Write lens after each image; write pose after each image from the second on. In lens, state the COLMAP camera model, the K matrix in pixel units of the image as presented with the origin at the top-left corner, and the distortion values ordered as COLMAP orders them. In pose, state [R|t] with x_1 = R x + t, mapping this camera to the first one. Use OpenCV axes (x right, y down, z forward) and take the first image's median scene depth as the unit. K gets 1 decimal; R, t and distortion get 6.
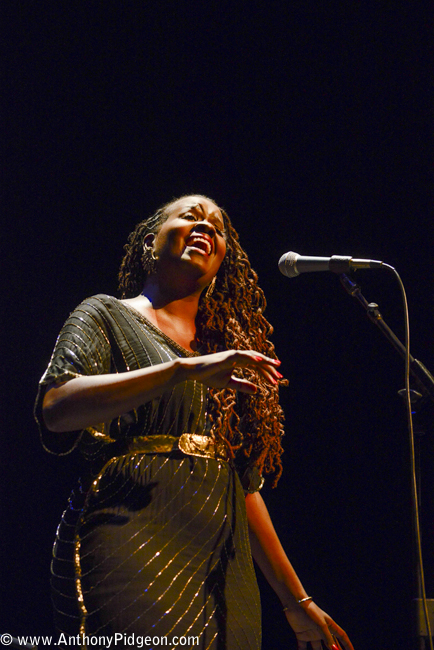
lens RADIAL K [[1786.0, 0, 219.7], [0, 1786.0, 320.6], [0, 0, 1]] dist [-0.813777, 0.000000]
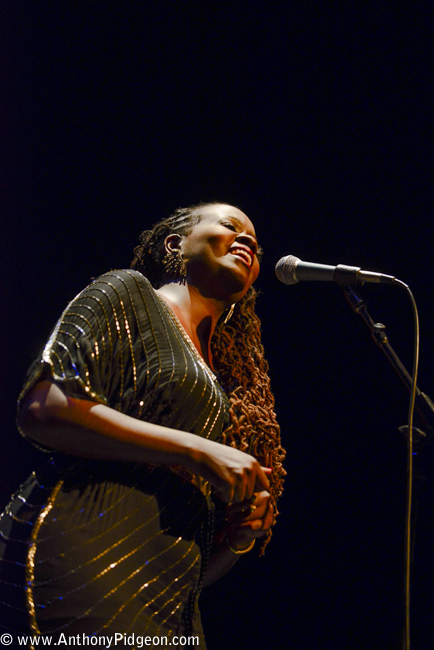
lens RADIAL K [[2276.8, 0, 217.1], [0, 2276.8, 326.7], [0, 0, 1]] dist [-0.507762, 0.000000]
pose [[0.995102, 0.097391, 0.016934, -0.041819], [-0.097368, 0.995246, -0.002181, 0.006863], [-0.017066, 0.000522, 0.999854, -0.401355]]
